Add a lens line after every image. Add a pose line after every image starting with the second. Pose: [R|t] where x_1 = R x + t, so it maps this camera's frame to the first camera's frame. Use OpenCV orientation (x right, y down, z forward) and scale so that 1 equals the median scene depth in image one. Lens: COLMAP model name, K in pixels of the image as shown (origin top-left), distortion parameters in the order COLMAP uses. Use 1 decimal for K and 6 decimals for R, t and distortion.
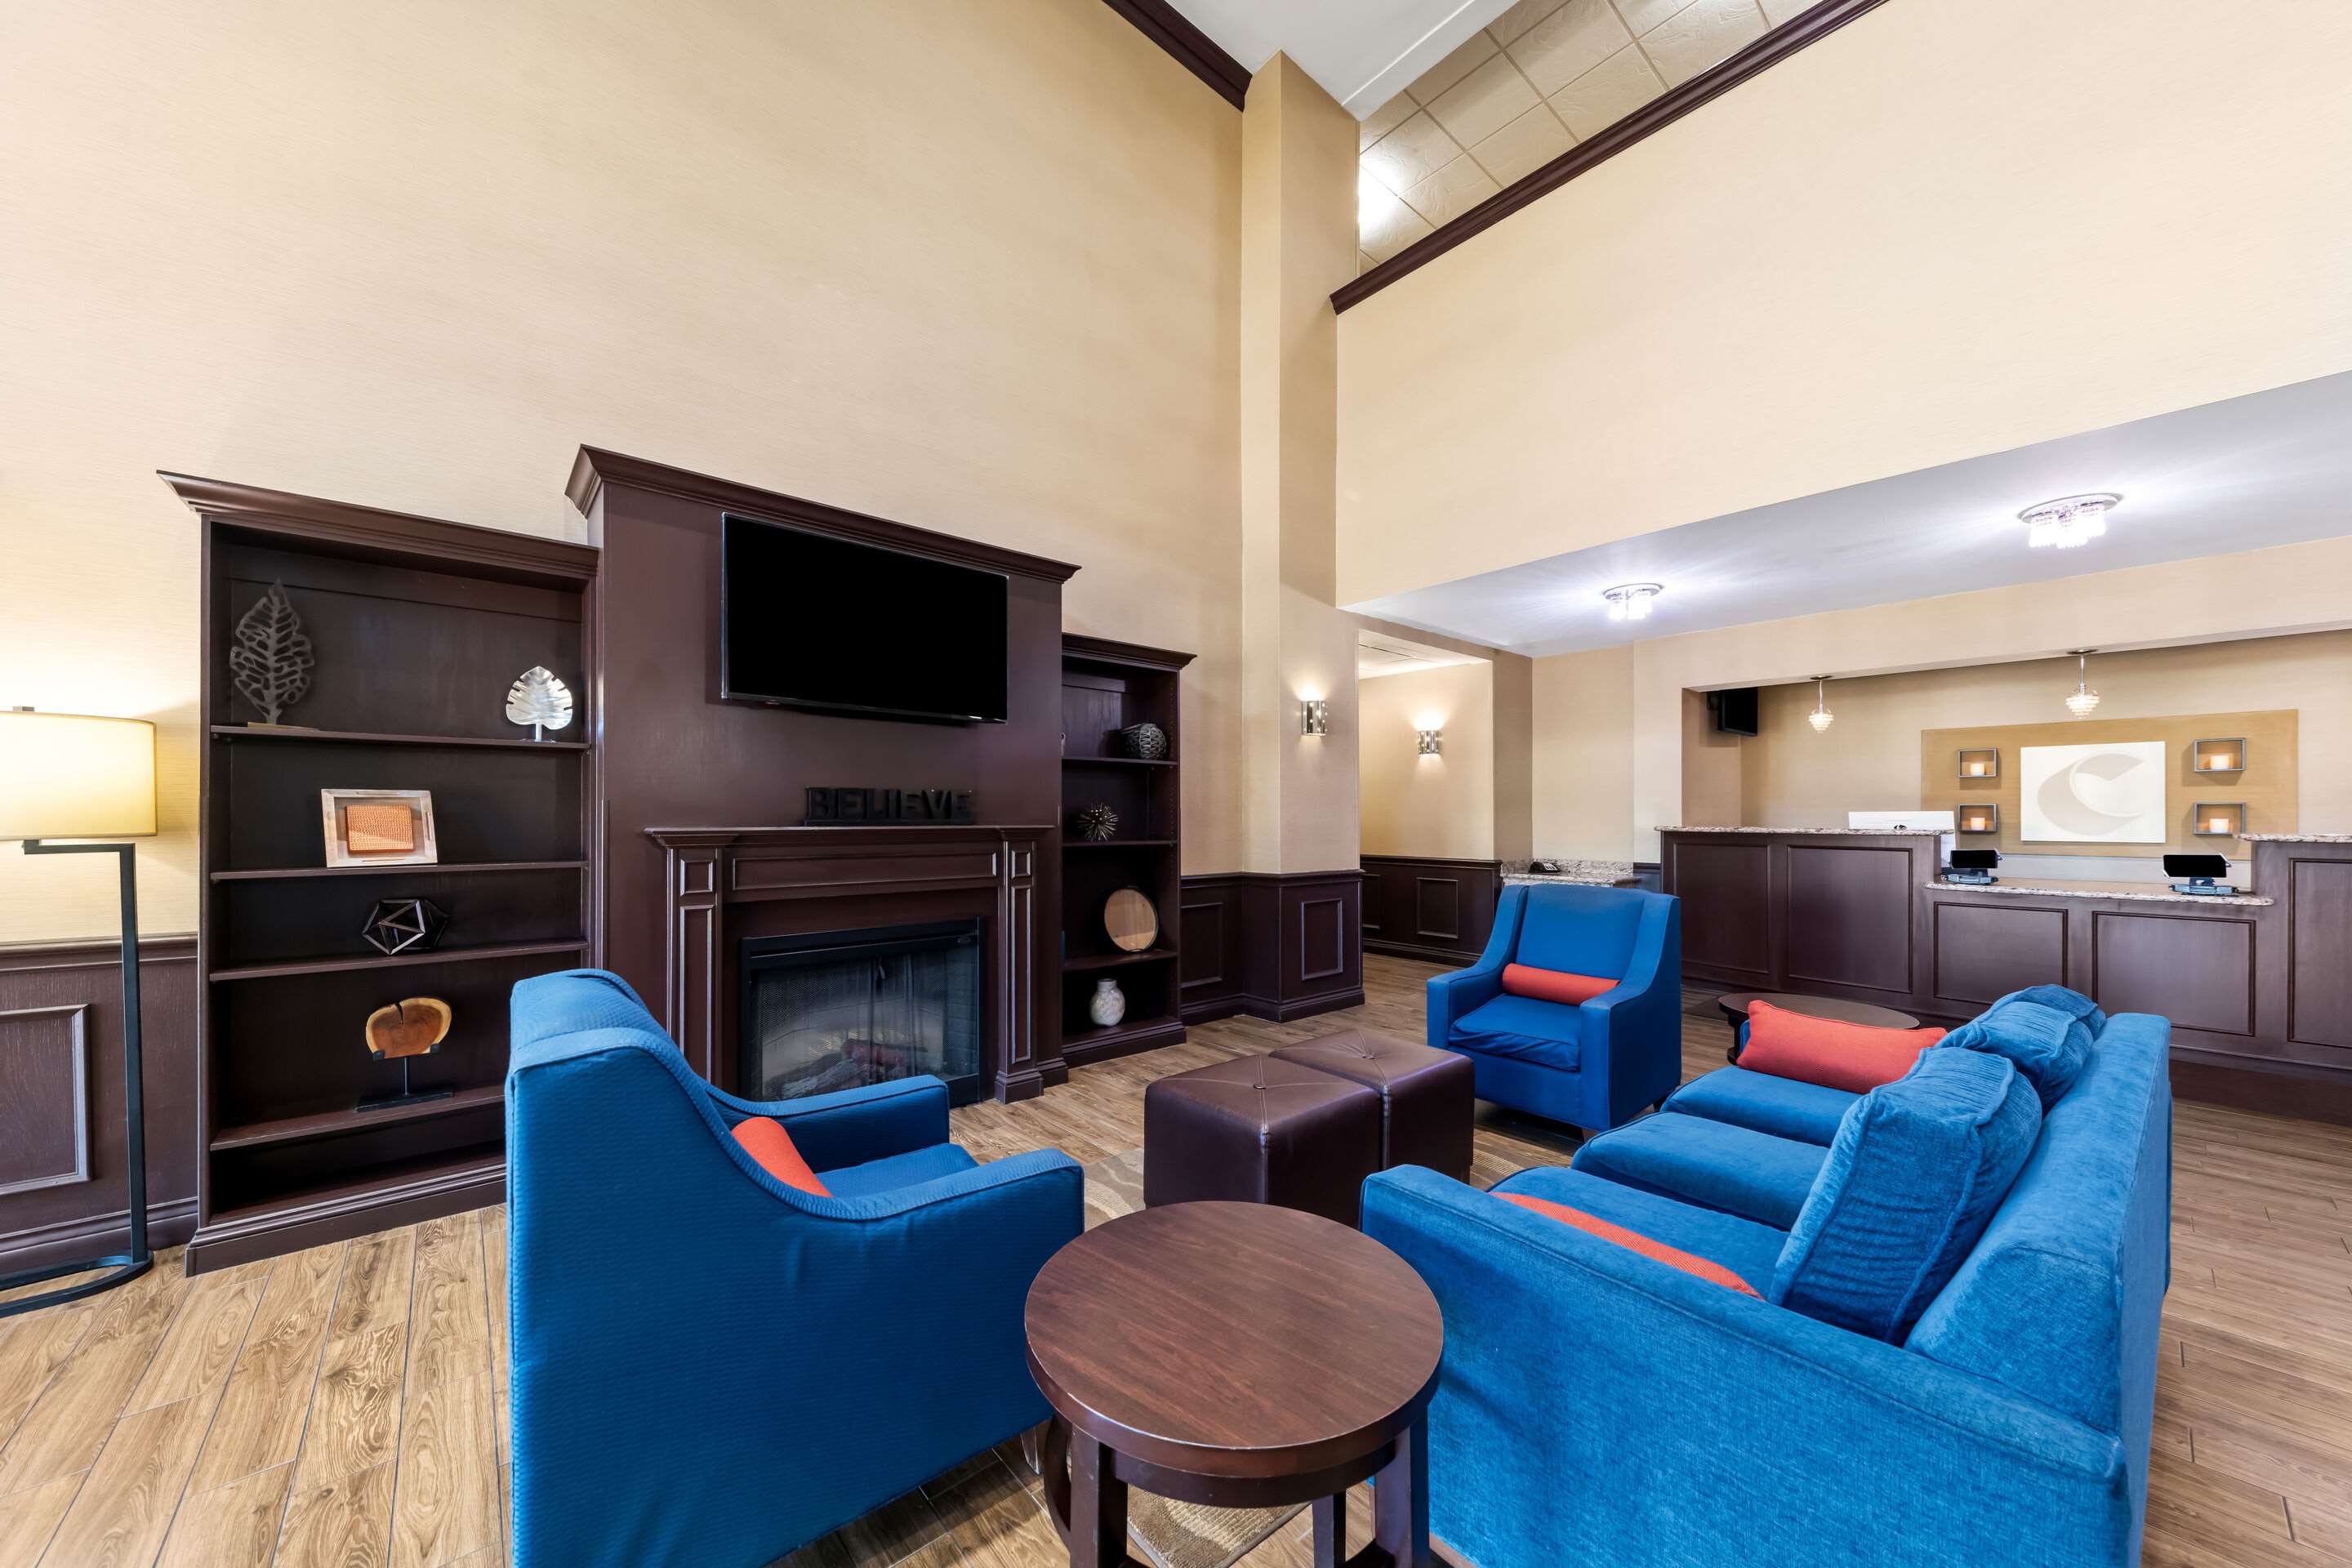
lens RADIAL K [[825.3, 0, 1169.7], [0, 825.3, 818.0], [0, 0, 1]] dist [-0.001329, -0.000168]
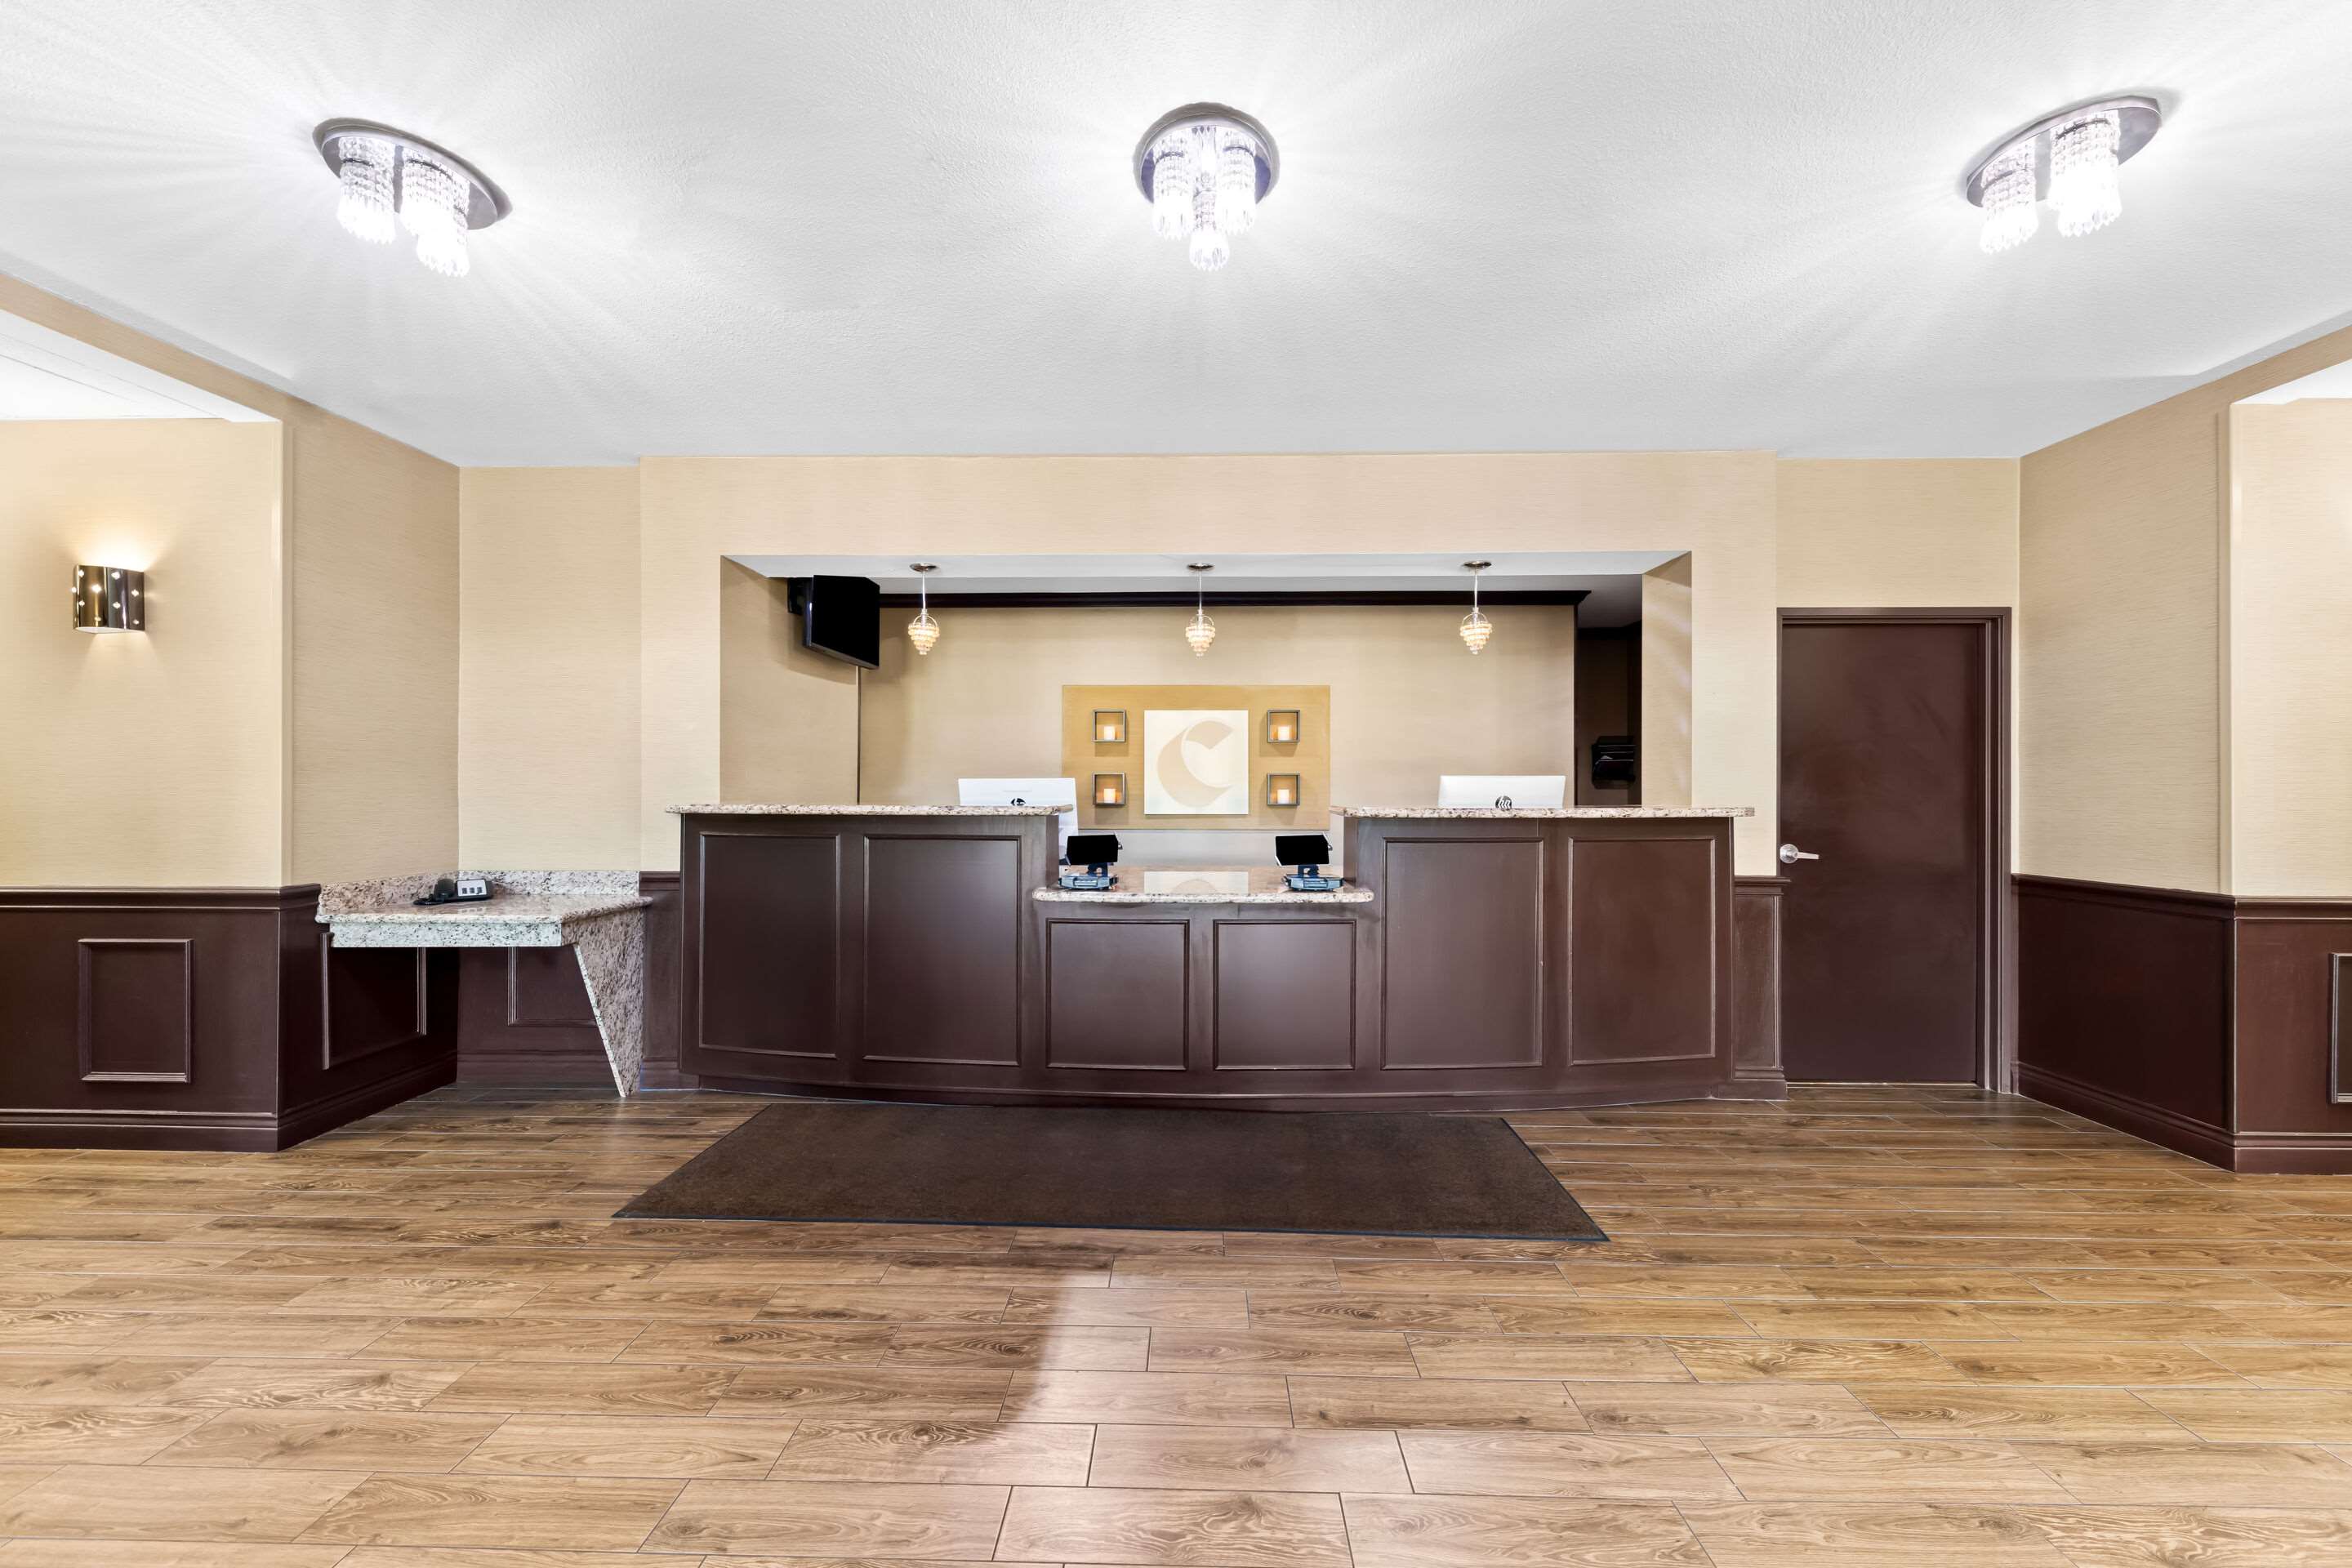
lens RADIAL K [[803.0, 0, 1176.0], [0, 803.0, 784.0], [0, 0, 1]] dist [-0.000565, -0.000046]
pose [[0.670219, 0.004661, 0.742148, 0.463489], [0.002094, 0.999964, -0.008171, 0.002180], [-0.742160, 0.007030, 0.670186, 0.442741]]
